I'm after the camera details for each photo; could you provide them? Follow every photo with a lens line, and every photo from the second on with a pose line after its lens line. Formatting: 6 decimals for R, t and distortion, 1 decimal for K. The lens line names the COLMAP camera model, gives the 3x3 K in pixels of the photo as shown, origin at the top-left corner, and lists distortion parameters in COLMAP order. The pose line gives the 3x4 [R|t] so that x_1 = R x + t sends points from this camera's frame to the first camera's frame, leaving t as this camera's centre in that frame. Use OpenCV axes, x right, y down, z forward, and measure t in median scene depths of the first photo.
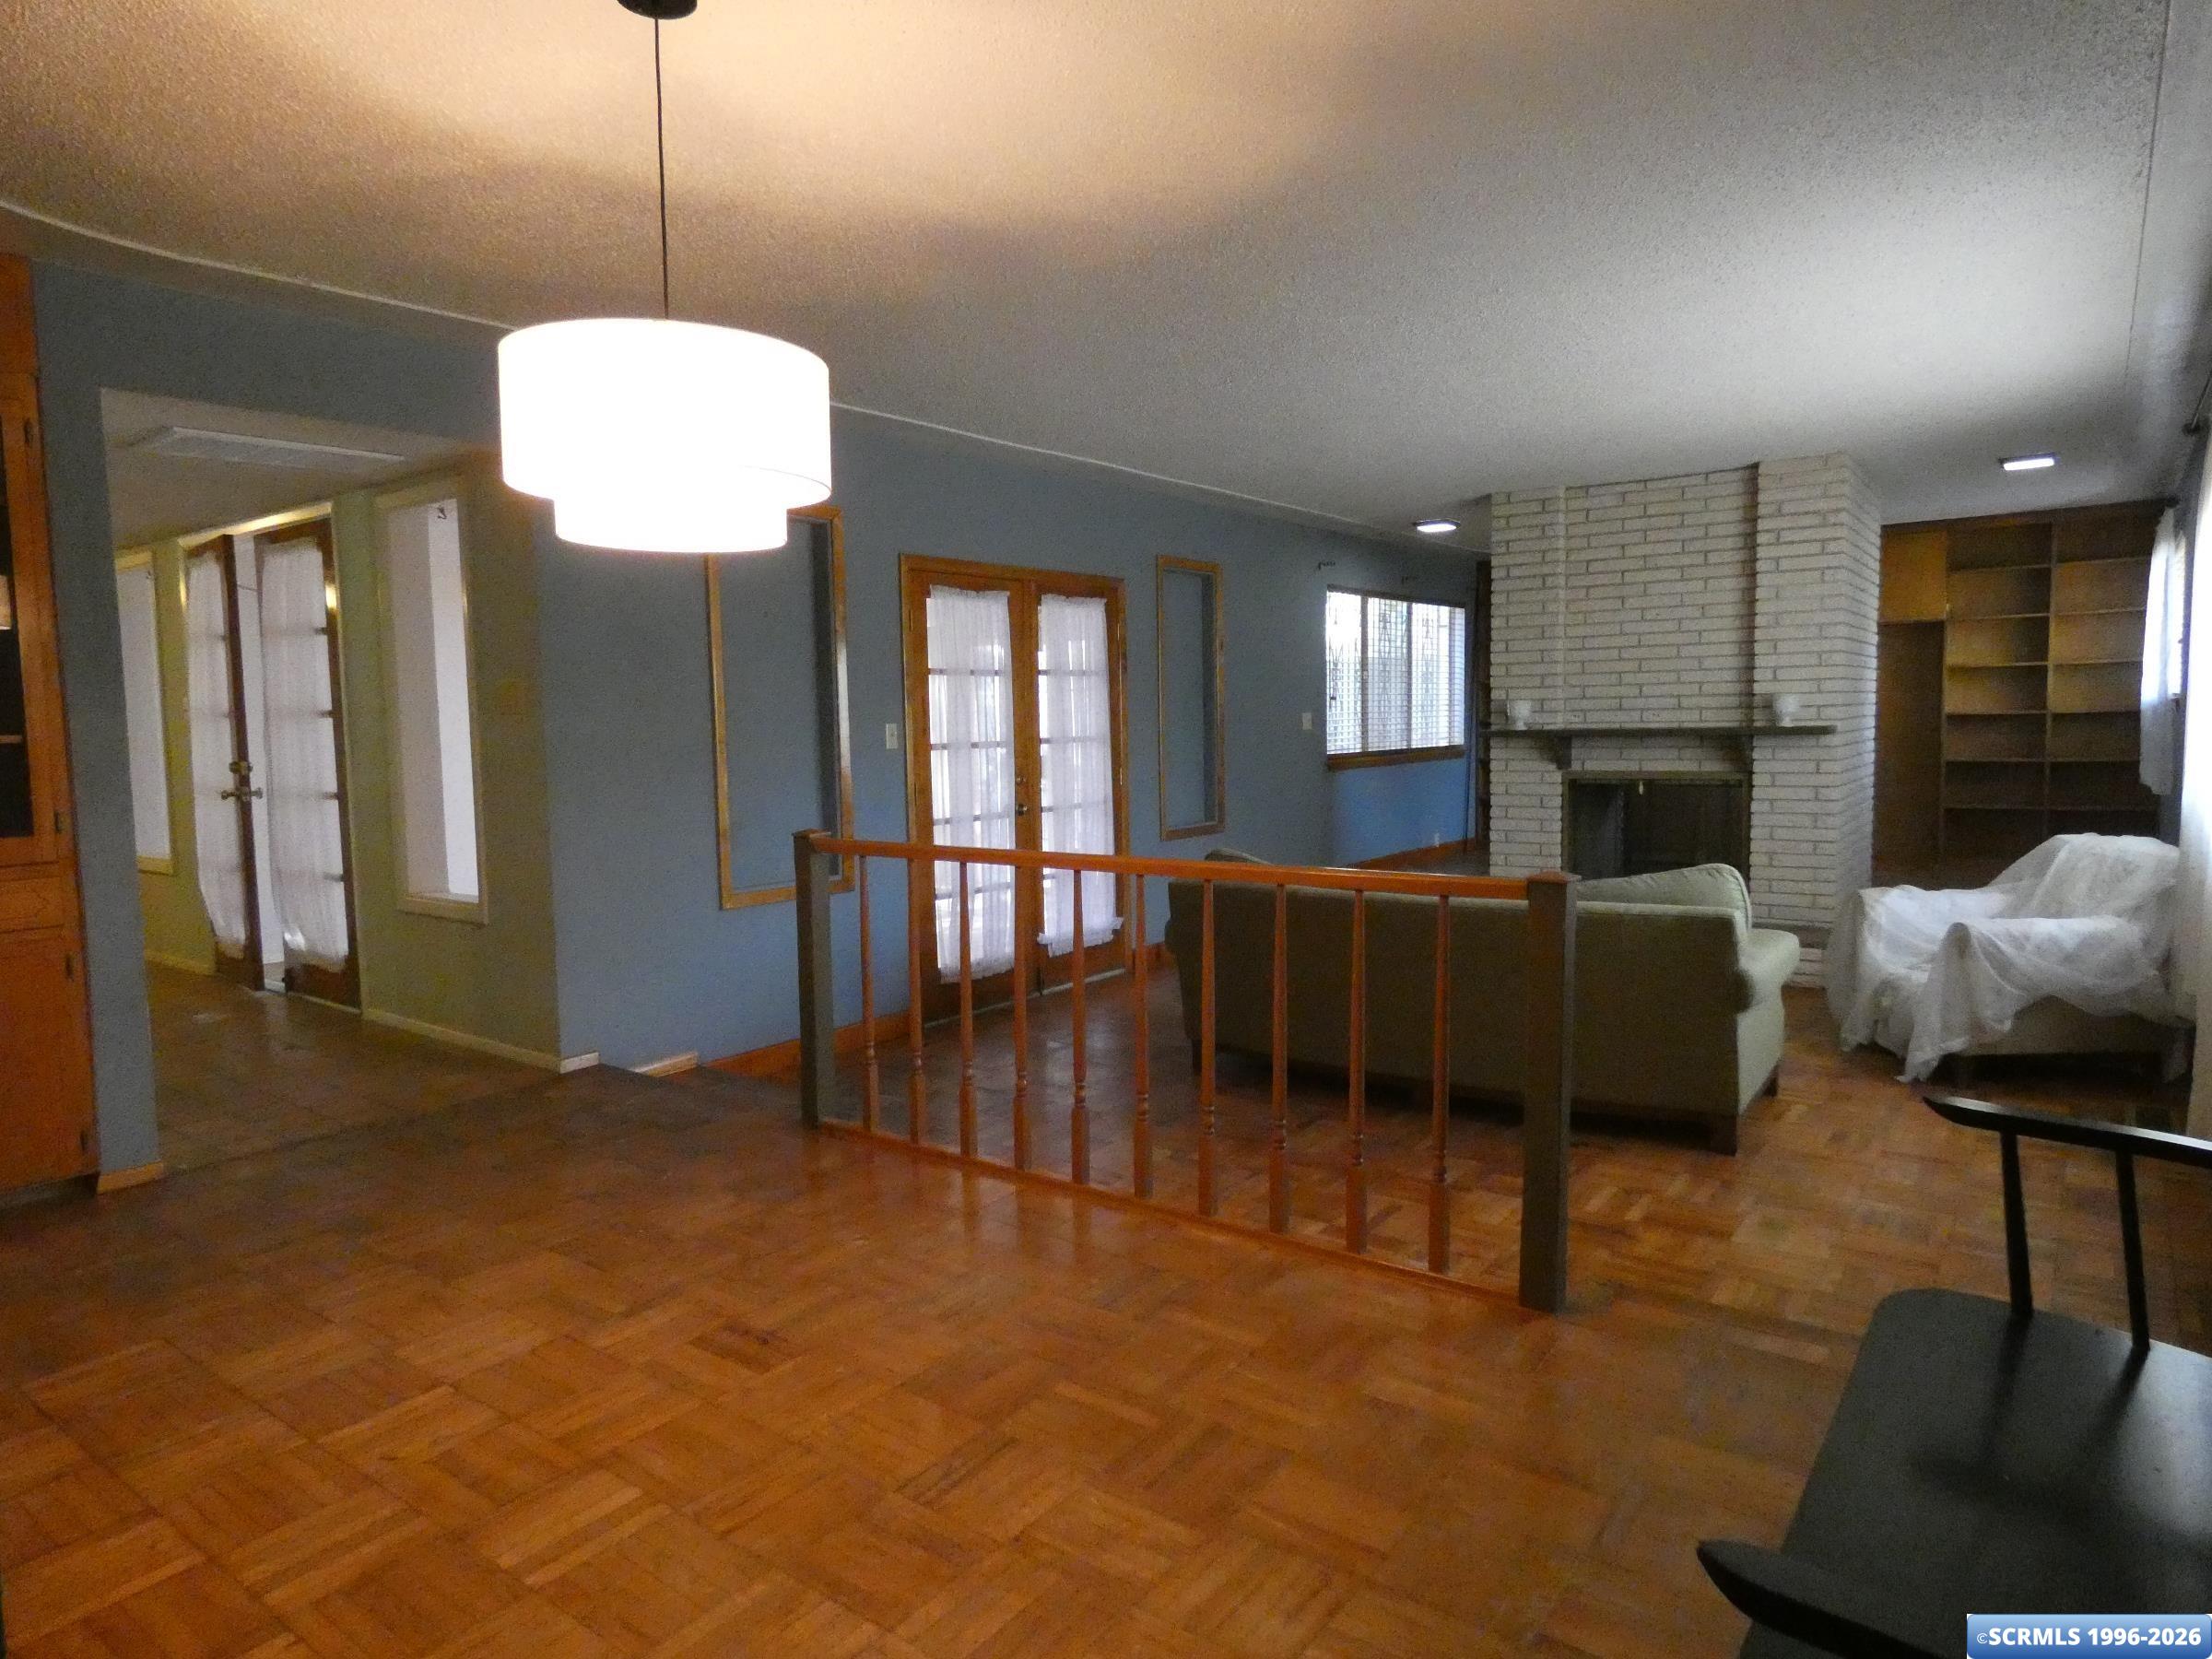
lens RADIAL K [[1331.5, 0, 1112.1], [0, 1331.5, 822.2], [0, 0, 1]] dist [-0.001674, -0.001291]
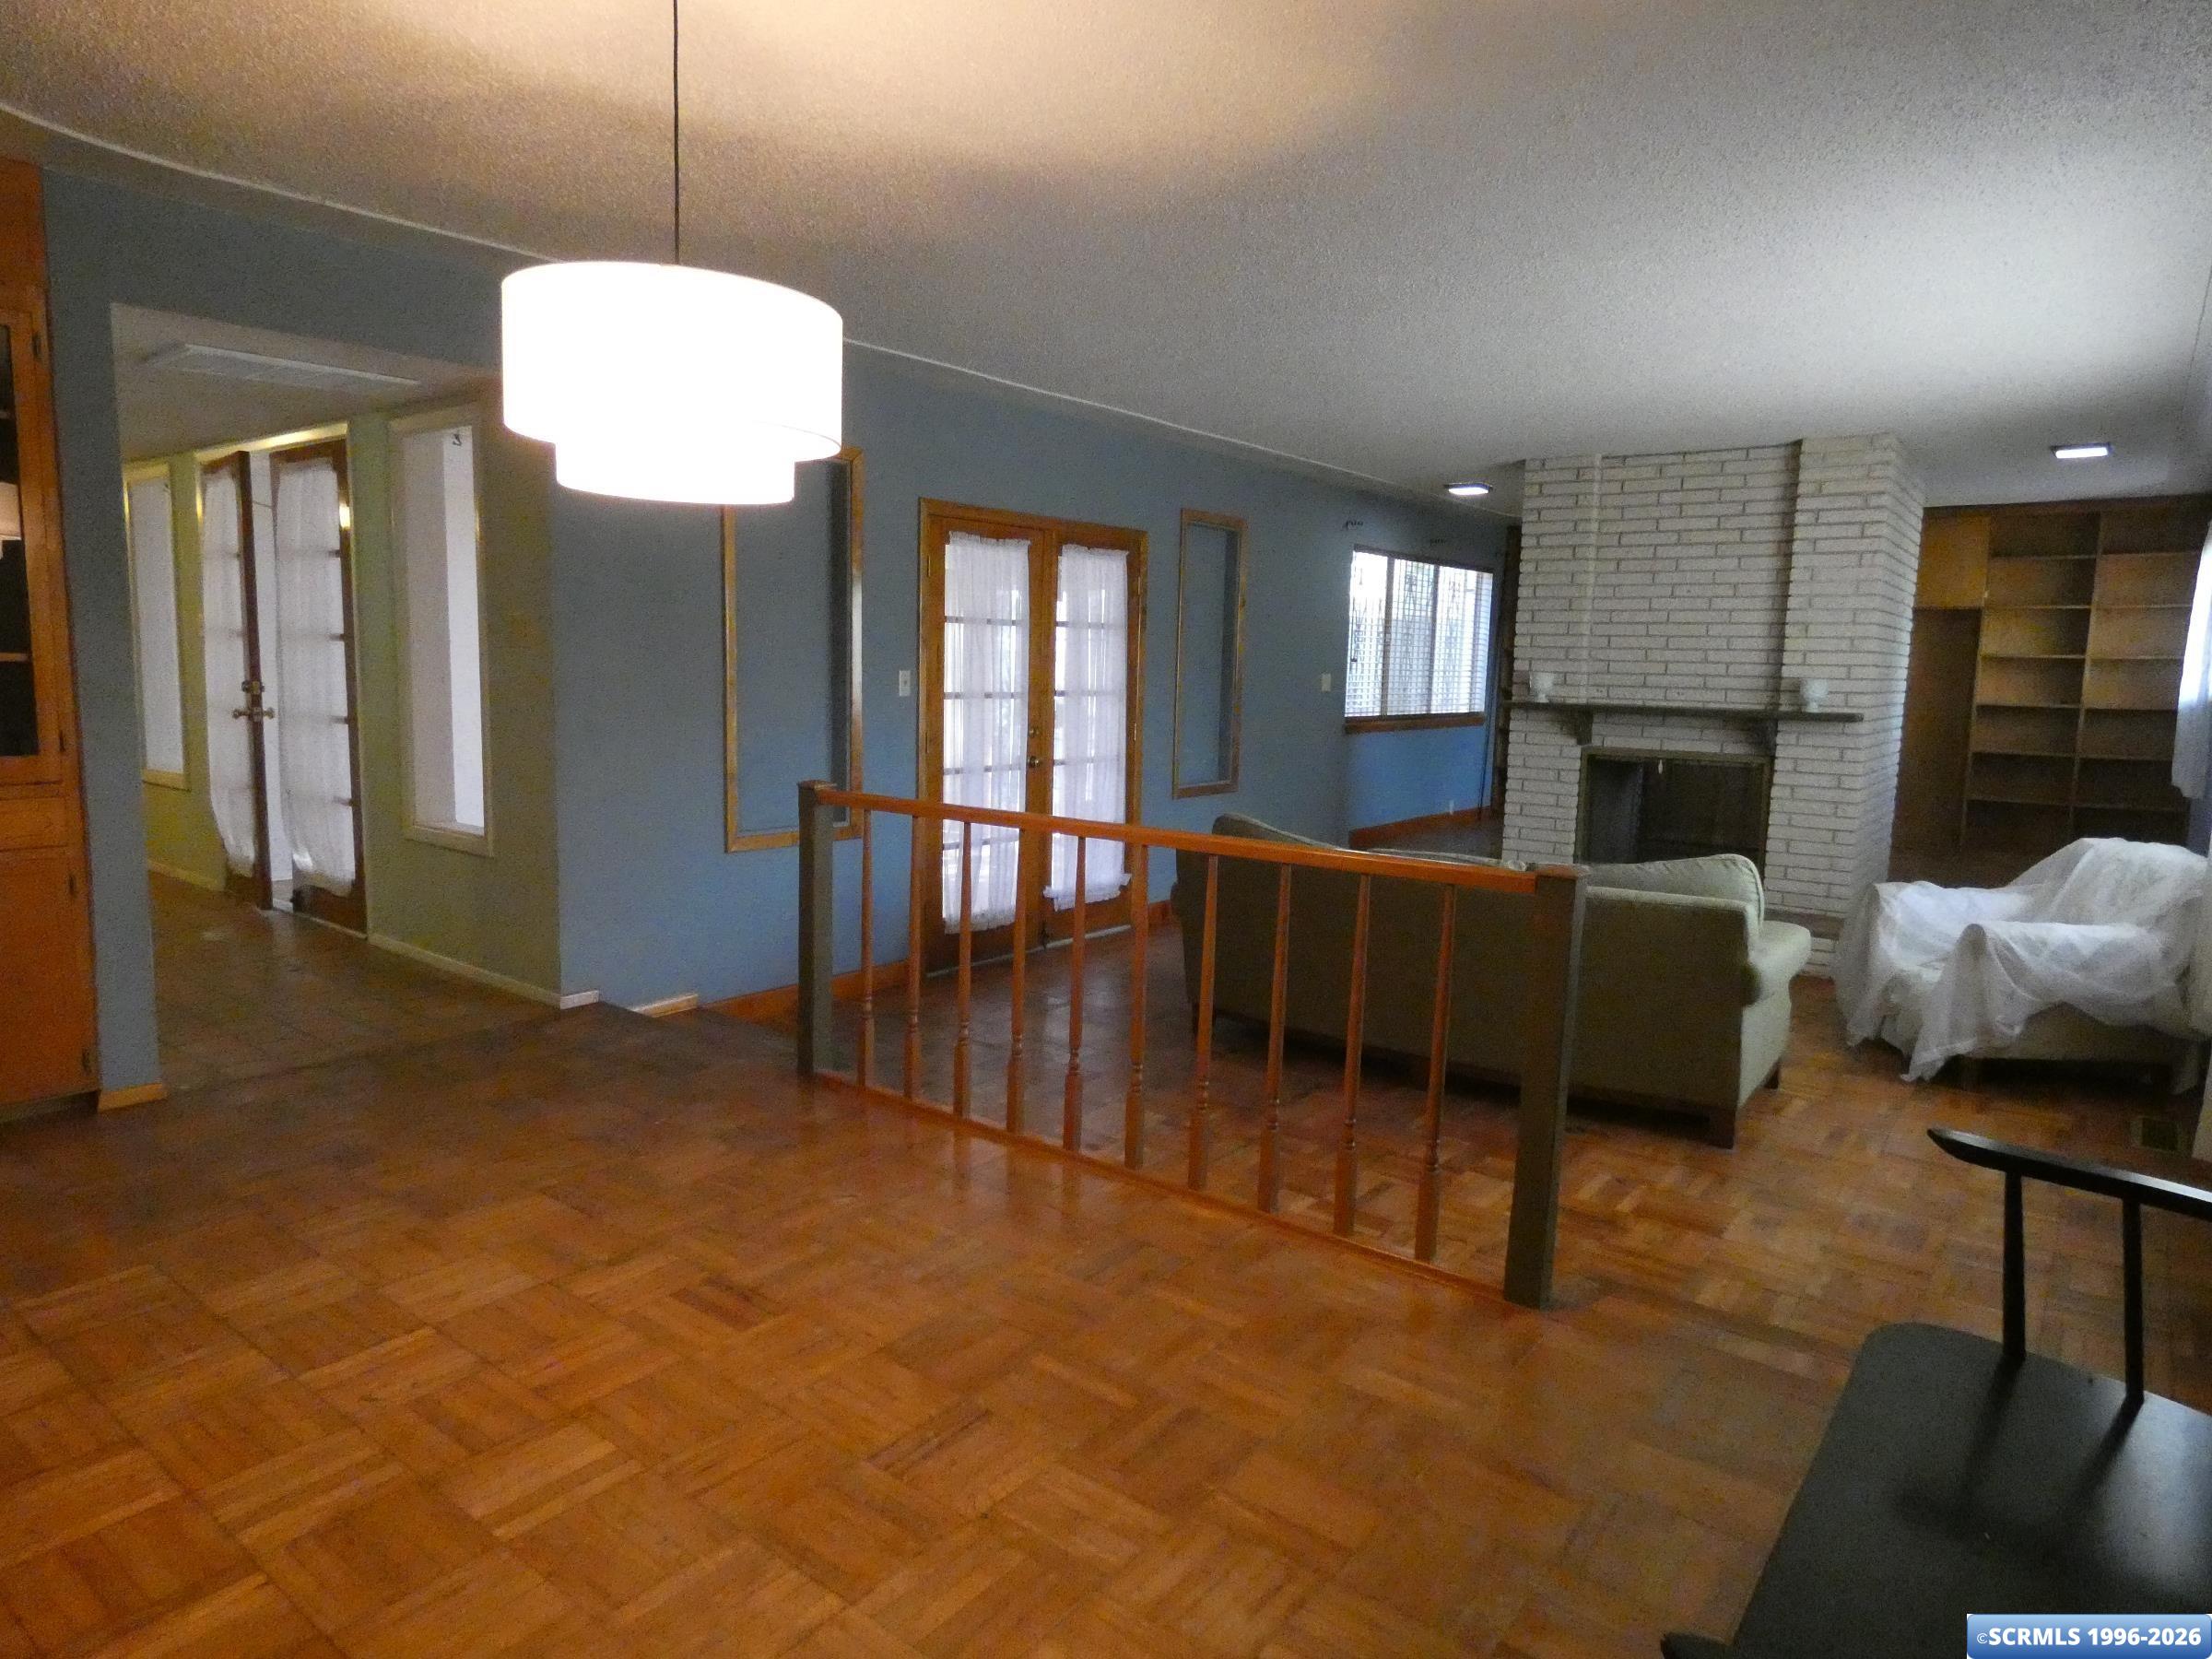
lens RADIAL K [[1330.8, 0, 1109.6], [0, 1330.8, 822.8], [0, 0, 1]] dist [-0.002785, 0.001654]
pose [[0.998905, 0.045114, -0.012363, 0.004688], [-0.044559, 0.998124, 0.041990, -0.011753], [0.014234, -0.041393, 0.999042, 0.009747]]
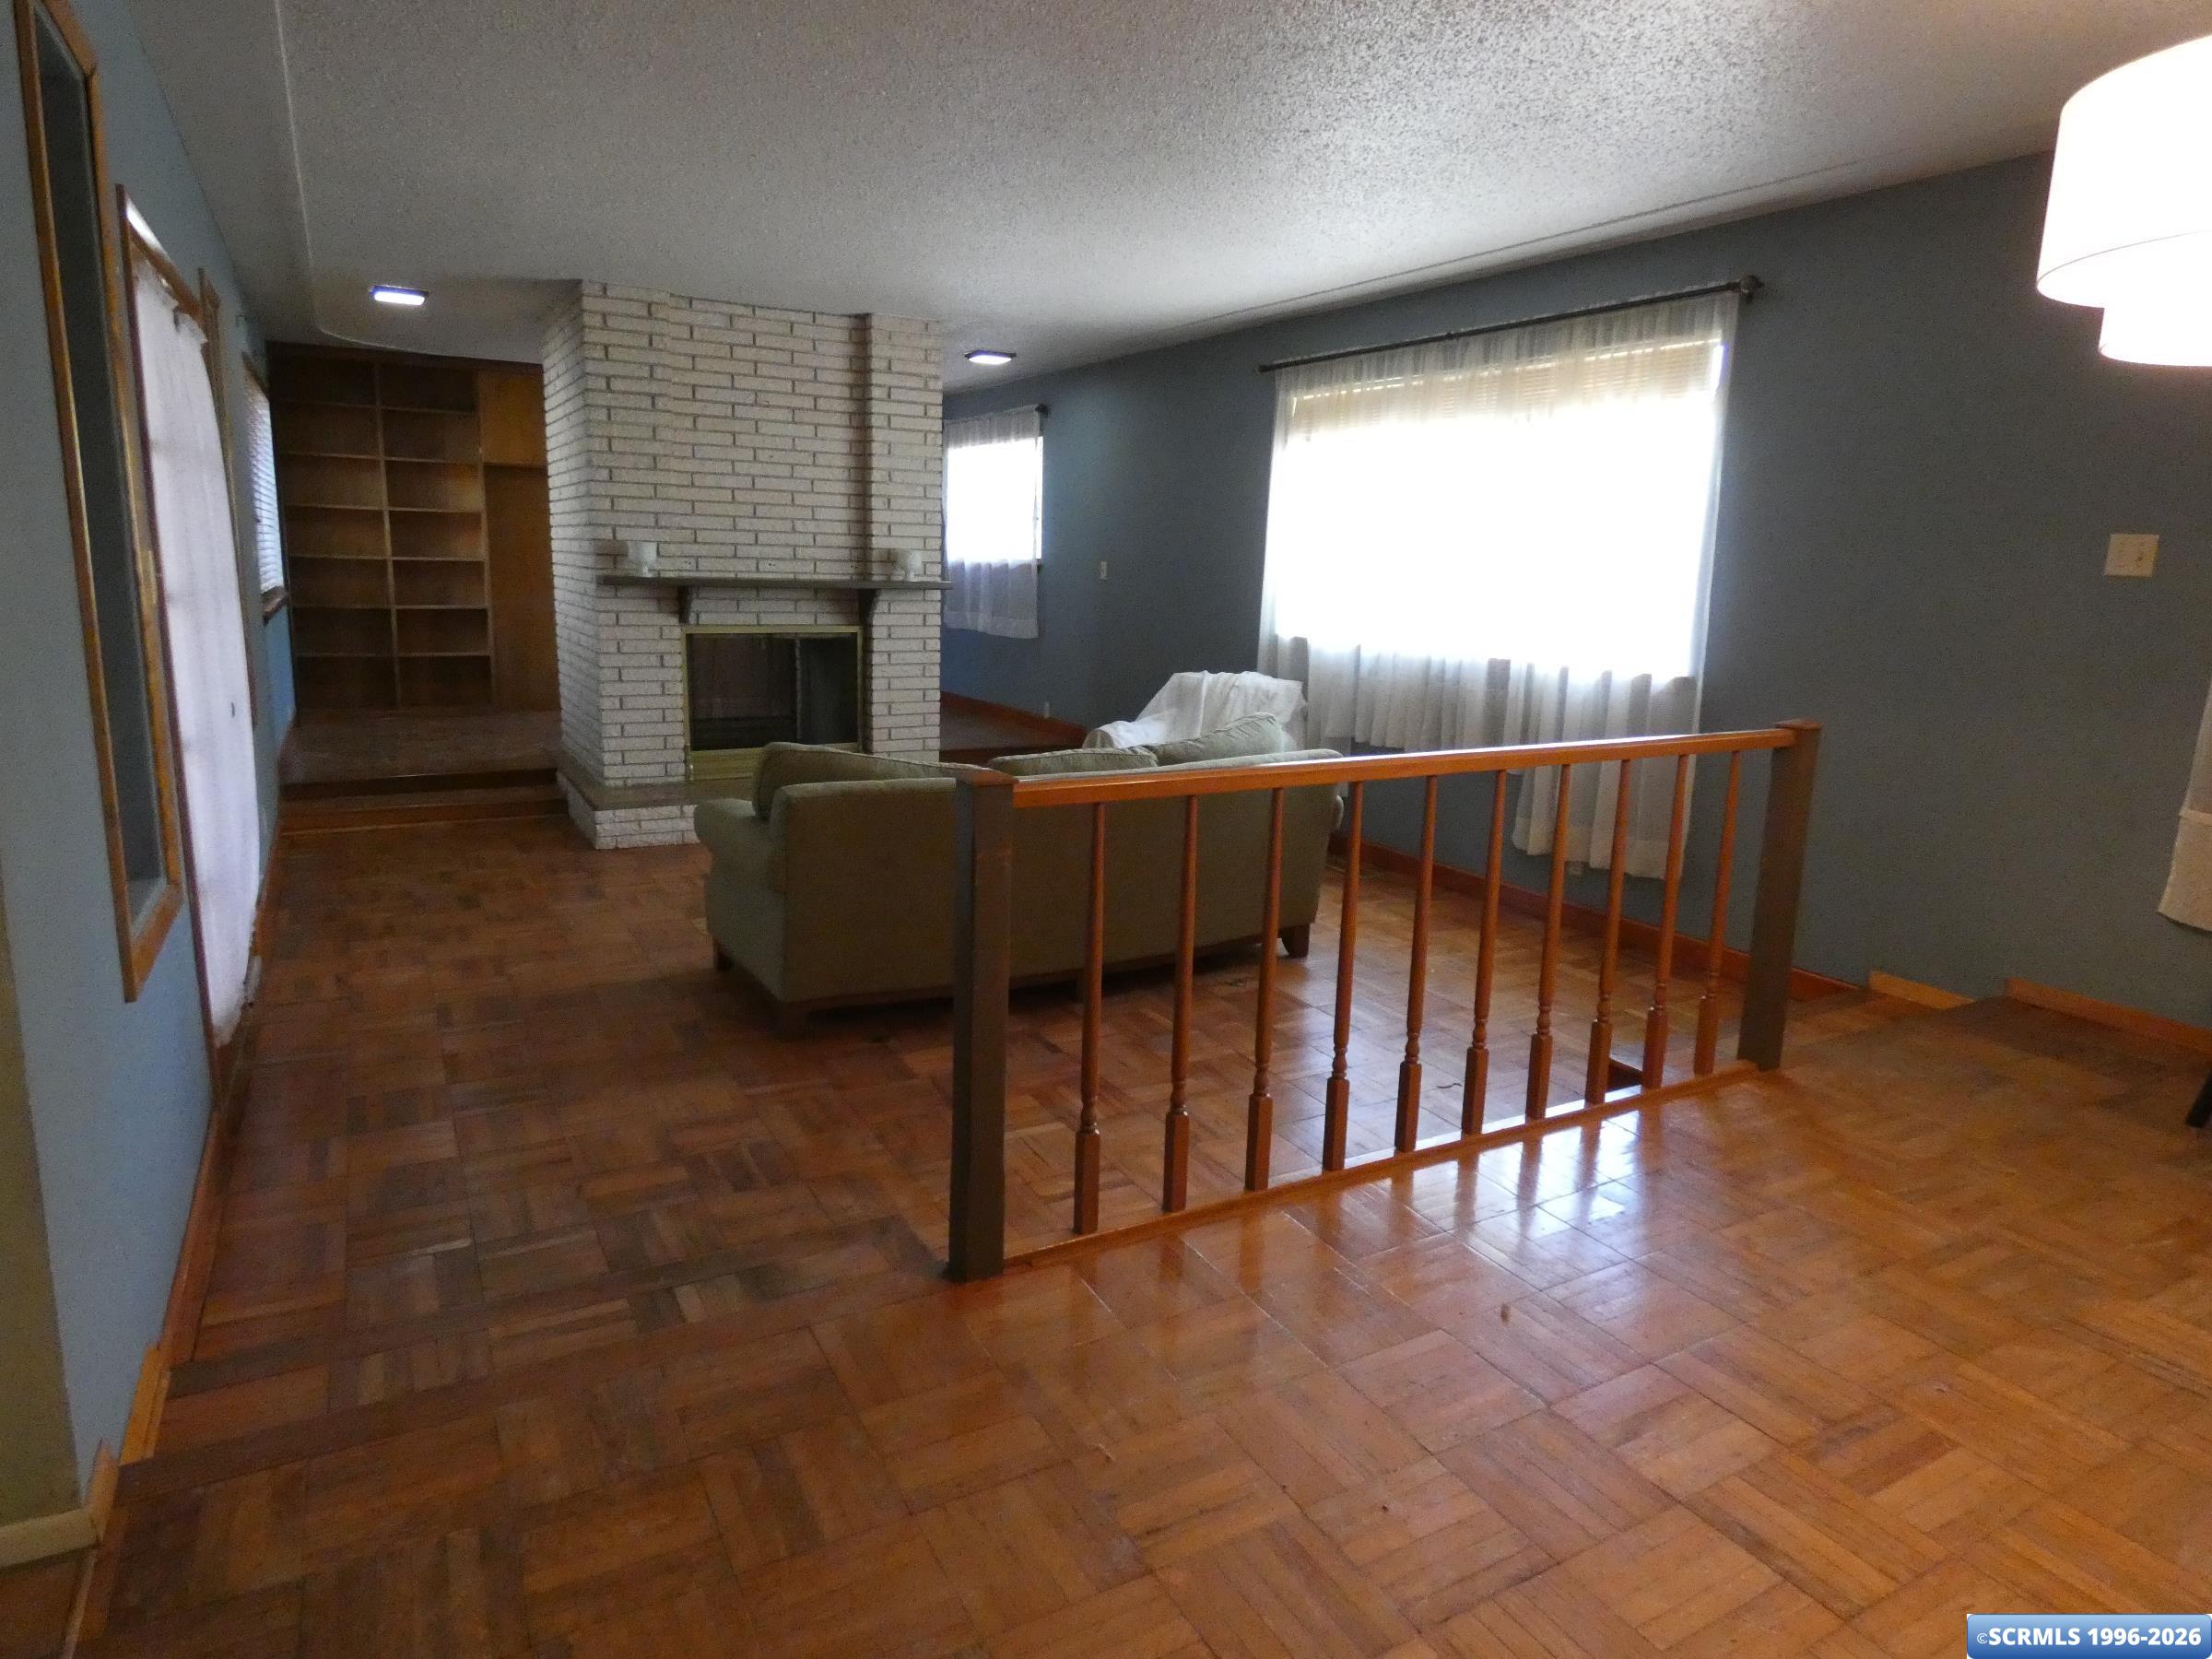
lens RADIAL K [[1330.8, 0, 1109.6], [0, 1330.8, 822.8], [0, 0, 1]] dist [-0.002785, 0.001654]
pose [[0.403617, -0.145212, 0.903331, -0.575326], [0.037354, 0.989117, 0.142312, -0.037578], [-0.914165, -0.023696, 0.404649, 0.594318]]
